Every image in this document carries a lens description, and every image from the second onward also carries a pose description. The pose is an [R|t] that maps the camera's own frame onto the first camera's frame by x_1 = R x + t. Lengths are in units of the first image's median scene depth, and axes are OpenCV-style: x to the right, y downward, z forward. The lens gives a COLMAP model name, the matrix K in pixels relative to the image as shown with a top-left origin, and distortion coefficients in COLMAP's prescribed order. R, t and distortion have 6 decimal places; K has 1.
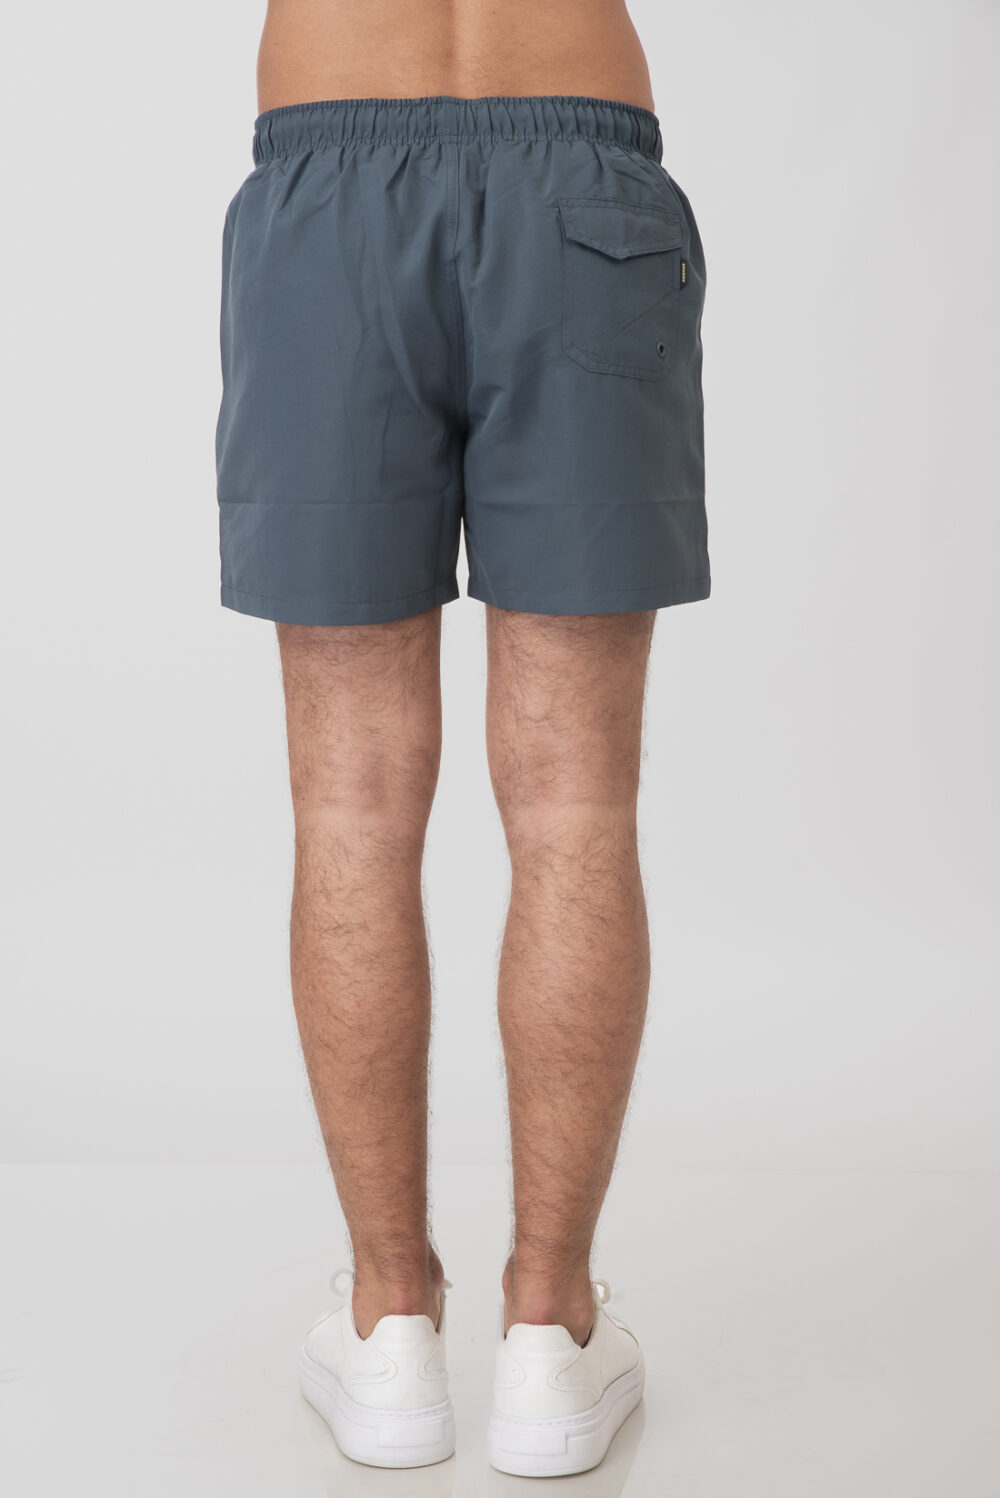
lens RADIAL K [[3049.0, 0, 500.0], [0, 3049.0, 749.0], [0, 0, 1]] dist [-0.002802, -0.397581]
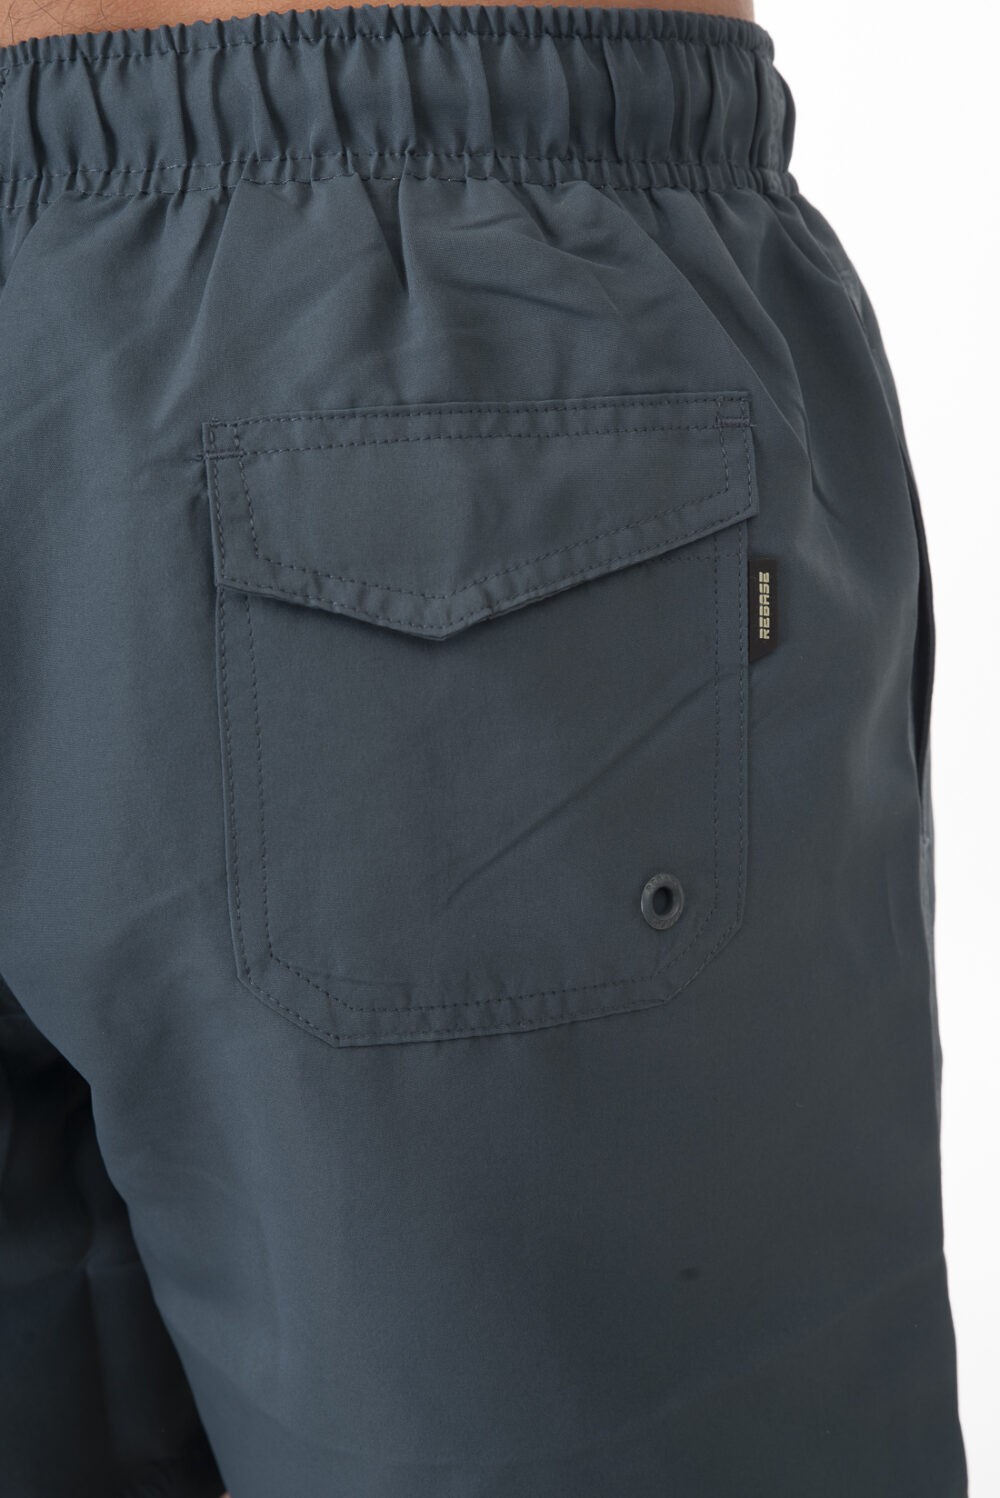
lens RADIAL K [[3049.0, 0, 500.0], [0, 3049.0, 749.0], [0, 0, 1]] dist [-0.002802, -0.397581]
pose [[0.946828, 0.013911, -0.321439, 0.131078], [0.032042, 0.990021, 0.137228, -0.186560], [0.320140, -0.140231, 0.936934, 0.739571]]
